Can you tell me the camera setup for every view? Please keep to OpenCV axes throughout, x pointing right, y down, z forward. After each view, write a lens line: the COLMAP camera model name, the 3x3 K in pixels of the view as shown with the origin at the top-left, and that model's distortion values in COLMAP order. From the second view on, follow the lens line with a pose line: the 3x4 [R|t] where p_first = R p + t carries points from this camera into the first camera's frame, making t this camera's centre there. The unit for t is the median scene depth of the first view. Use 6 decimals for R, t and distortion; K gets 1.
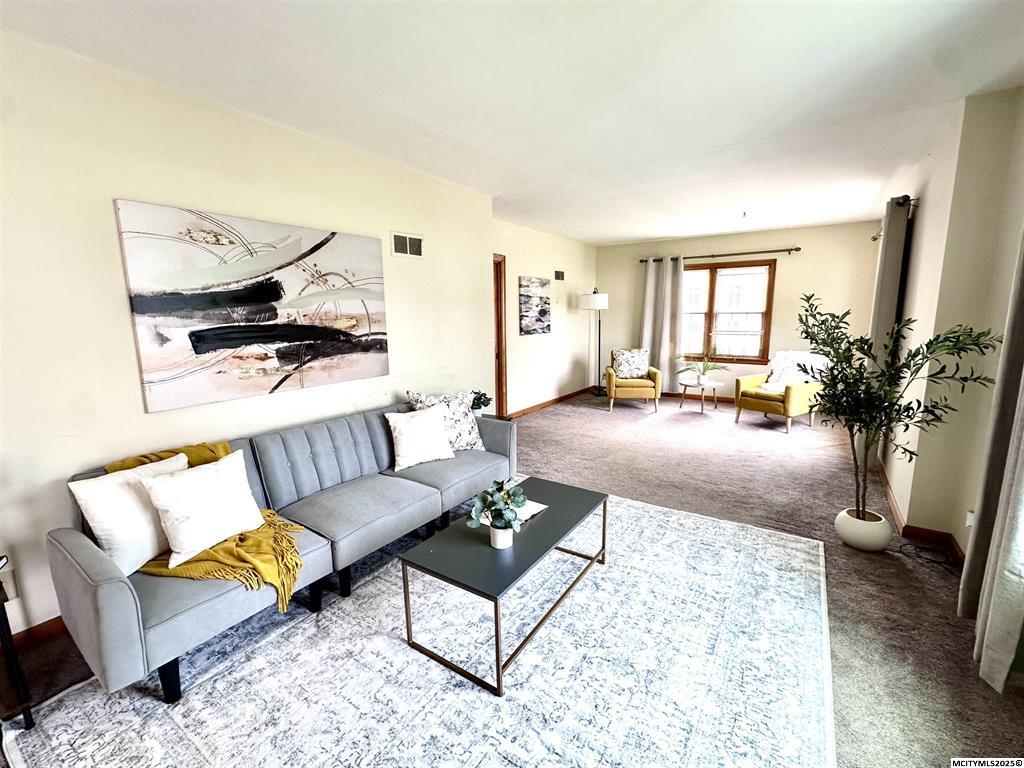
lens RADIAL K [[442.1, 0, 511.5], [0, 442.1, 383.1], [0, 0, 1]] dist [-0.001660, 0.000283]
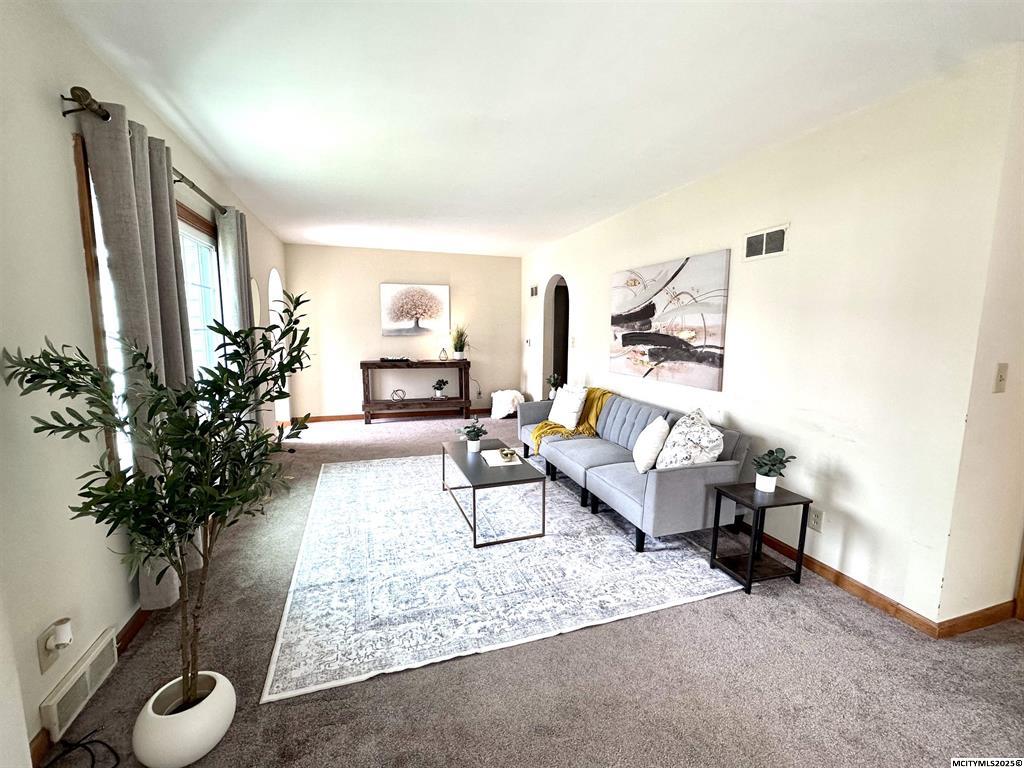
lens RADIAL K [[442.1, 0, 511.8], [0, 442.1, 383.2], [0, 0, 1]] dist [-0.001660, 0.000283]
pose [[-0.605126, 0.104439, -0.789250, 0.764479], [-0.131481, 0.964635, 0.228455, -0.201915], [0.785198, 0.242015, -0.569994, 1.241772]]
